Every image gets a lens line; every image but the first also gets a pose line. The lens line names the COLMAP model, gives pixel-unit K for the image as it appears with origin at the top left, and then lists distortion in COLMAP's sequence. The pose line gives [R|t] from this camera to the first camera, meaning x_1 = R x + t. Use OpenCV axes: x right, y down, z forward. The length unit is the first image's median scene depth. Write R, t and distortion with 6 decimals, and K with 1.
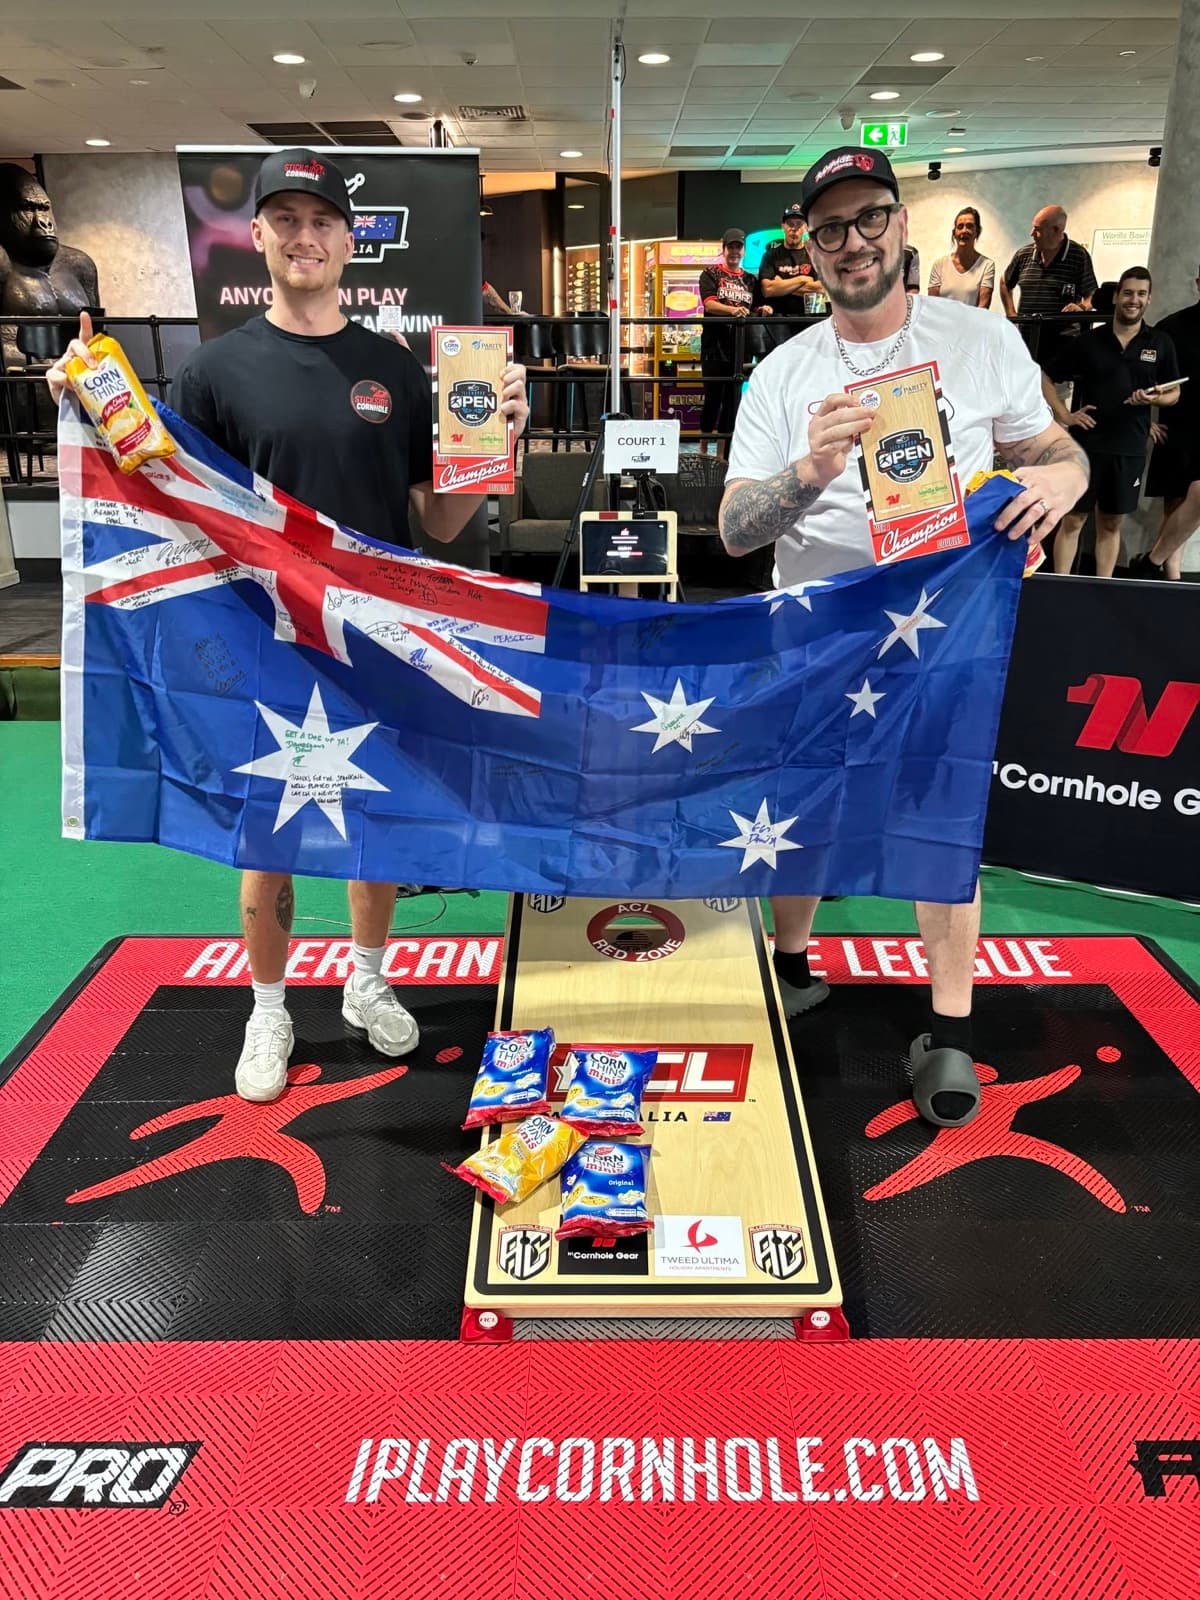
lens RADIAL K [[1230.2, 0, 600.0], [0, 1230.2, 800.0], [0, 0, 1]] dist [0.004694, 0.004006]
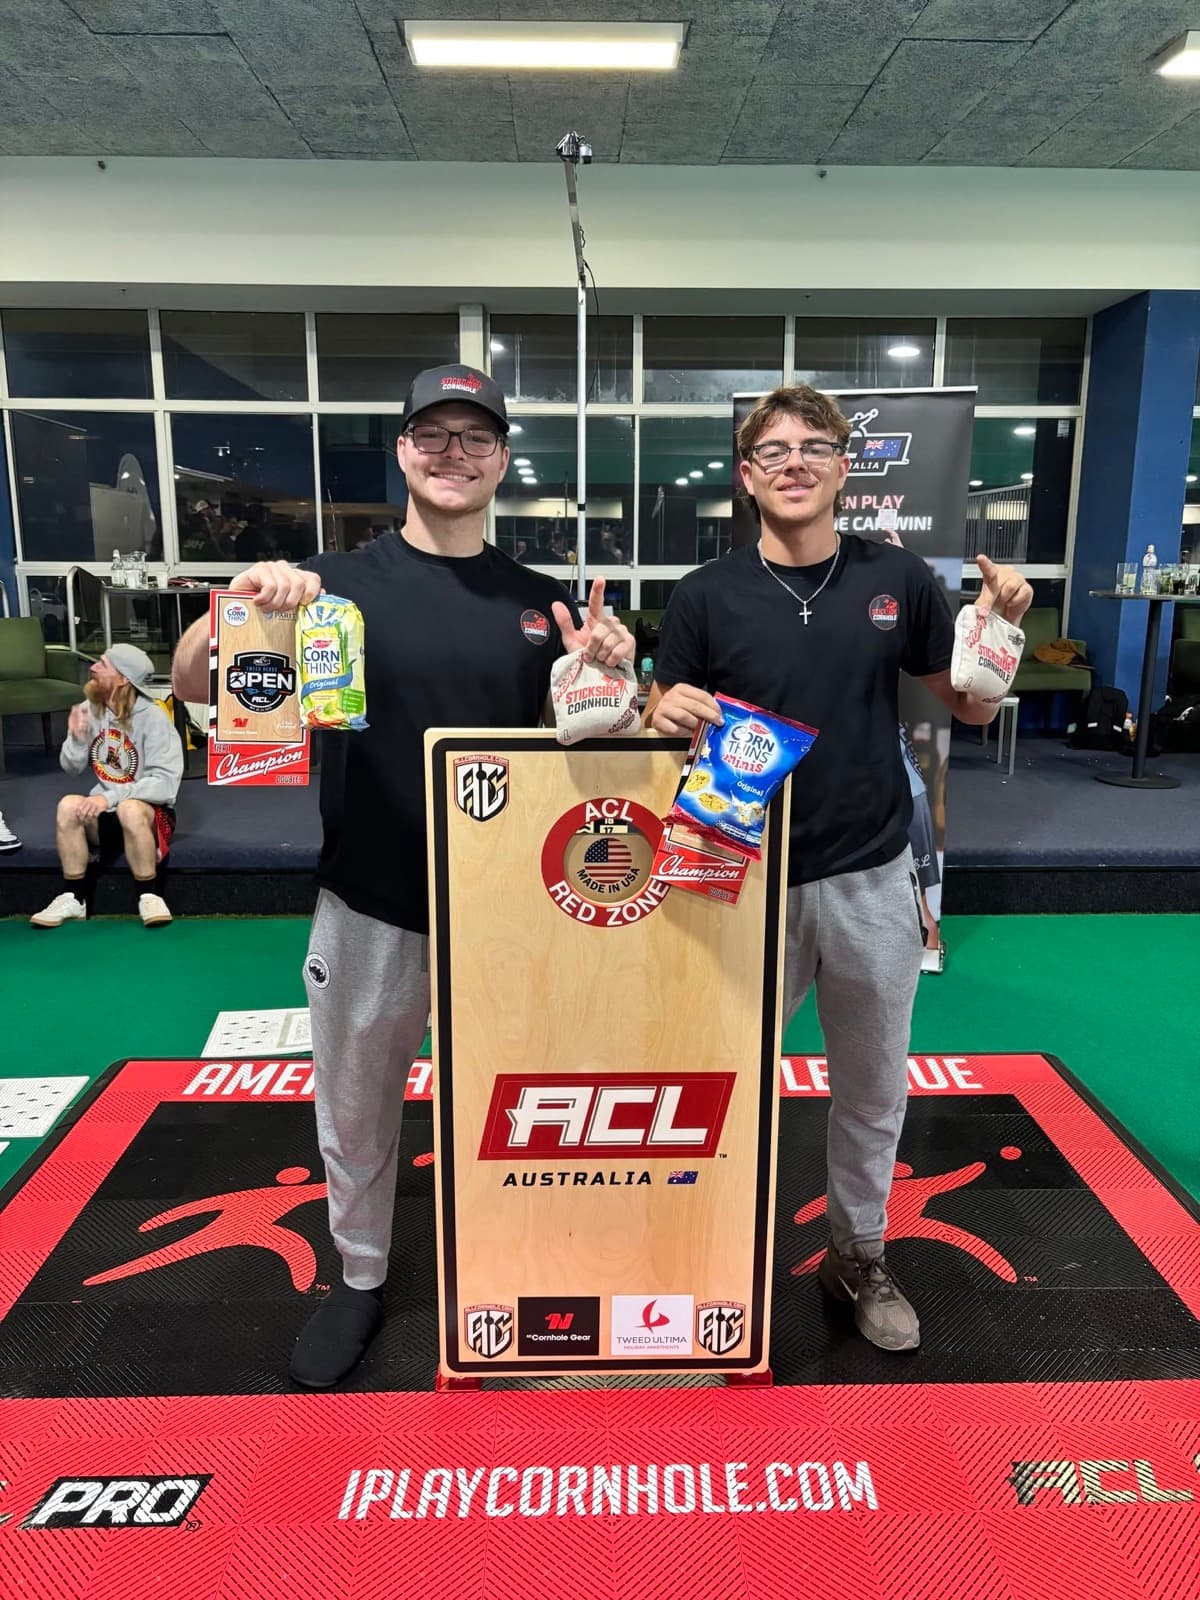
lens RADIAL K [[1230.2, 0, 600.0], [0, 1230.2, 800.0], [0, 0, 1]] dist [0.004694, 0.004006]
pose [[0.999650, 0.000203, 0.026456, 0.009579], [0.003137, 0.992004, -0.126169, 0.041371], [-0.026270, 0.126208, 0.991656, -0.240144]]
